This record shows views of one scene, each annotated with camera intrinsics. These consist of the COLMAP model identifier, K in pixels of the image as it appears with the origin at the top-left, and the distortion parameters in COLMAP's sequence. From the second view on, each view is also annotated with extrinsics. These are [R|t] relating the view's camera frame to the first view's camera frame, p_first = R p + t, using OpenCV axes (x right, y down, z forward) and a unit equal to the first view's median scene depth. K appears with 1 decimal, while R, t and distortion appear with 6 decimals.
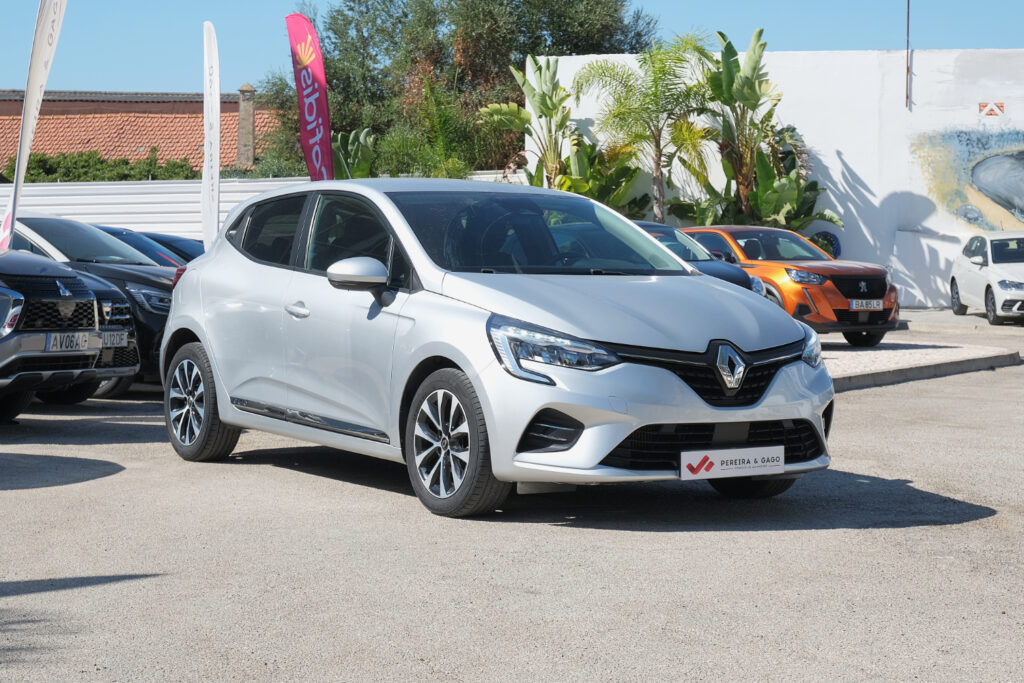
lens RADIAL K [[2017.7, 0, 512.0], [0, 2017.7, 341.5], [0, 0, 1]] dist [-0.063441, -0.251875]
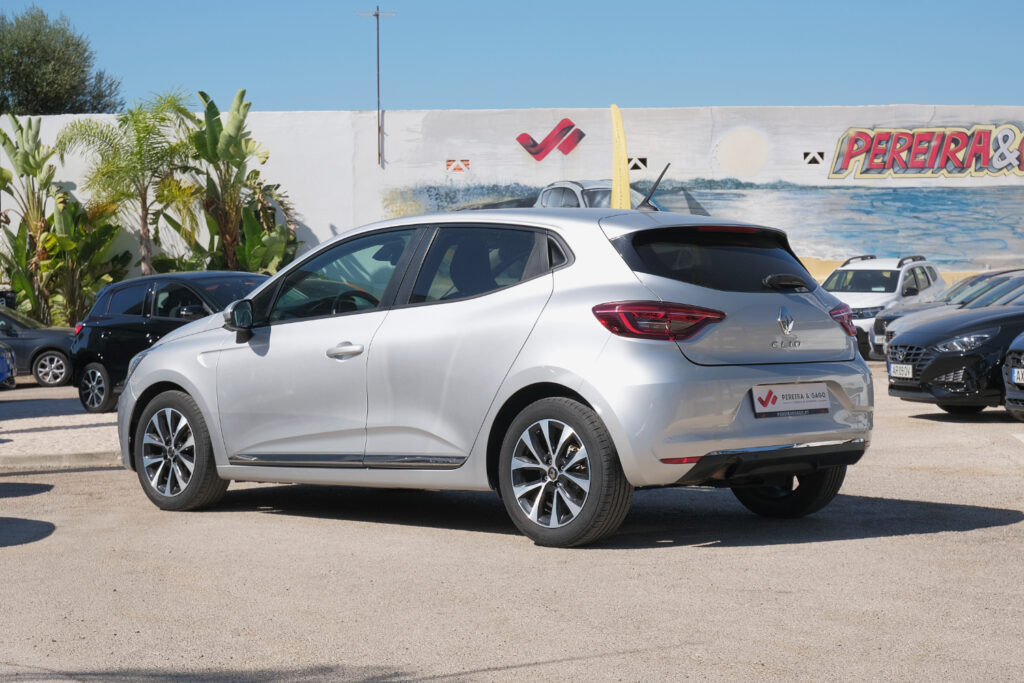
lens RADIAL K [[1938.4, 0, 512.0], [0, 1938.4, 341.5], [0, 0, 1]] dist [-0.040391, 0.019871]
pose [[0.944763, -0.031189, 0.326266, -0.074234], [0.040233, 0.998969, -0.021008, 0.001258], [-0.325275, 0.032975, 0.945044, 0.012575]]
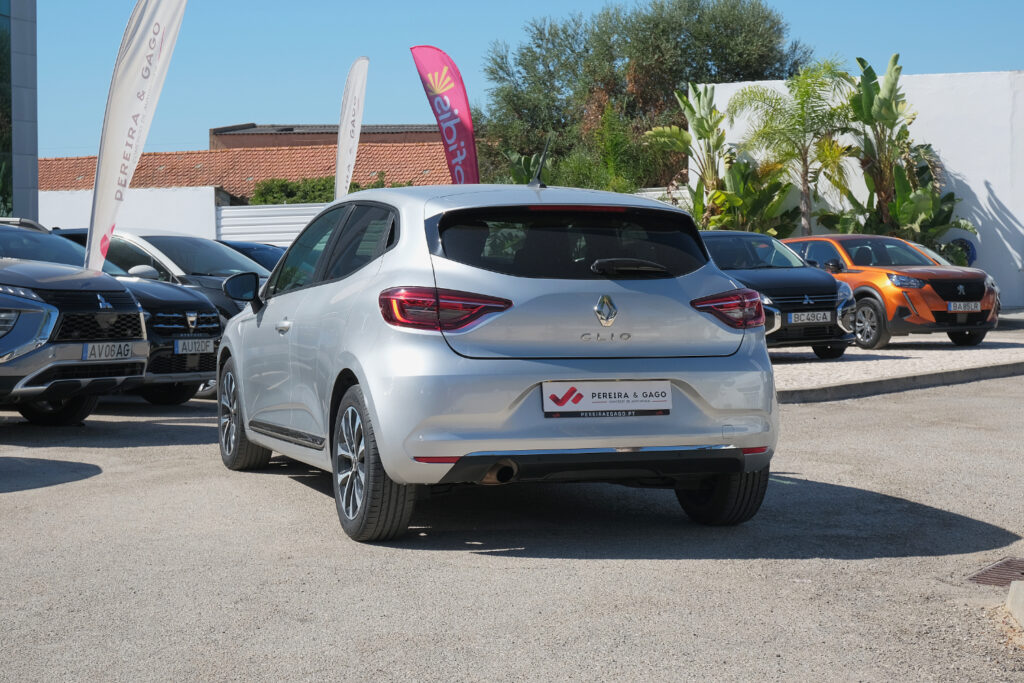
lens RADIAL K [[1755.6, 0, 512.0], [0, 1755.6, 341.5], [0, 0, 1]] dist [-0.063048, -0.108307]
pose [[0.991800, -0.006002, -0.127662, 0.035288], [0.006205, 0.999980, 0.001194, -0.001464], [0.127653, -0.001976, 0.991817, 0.030187]]
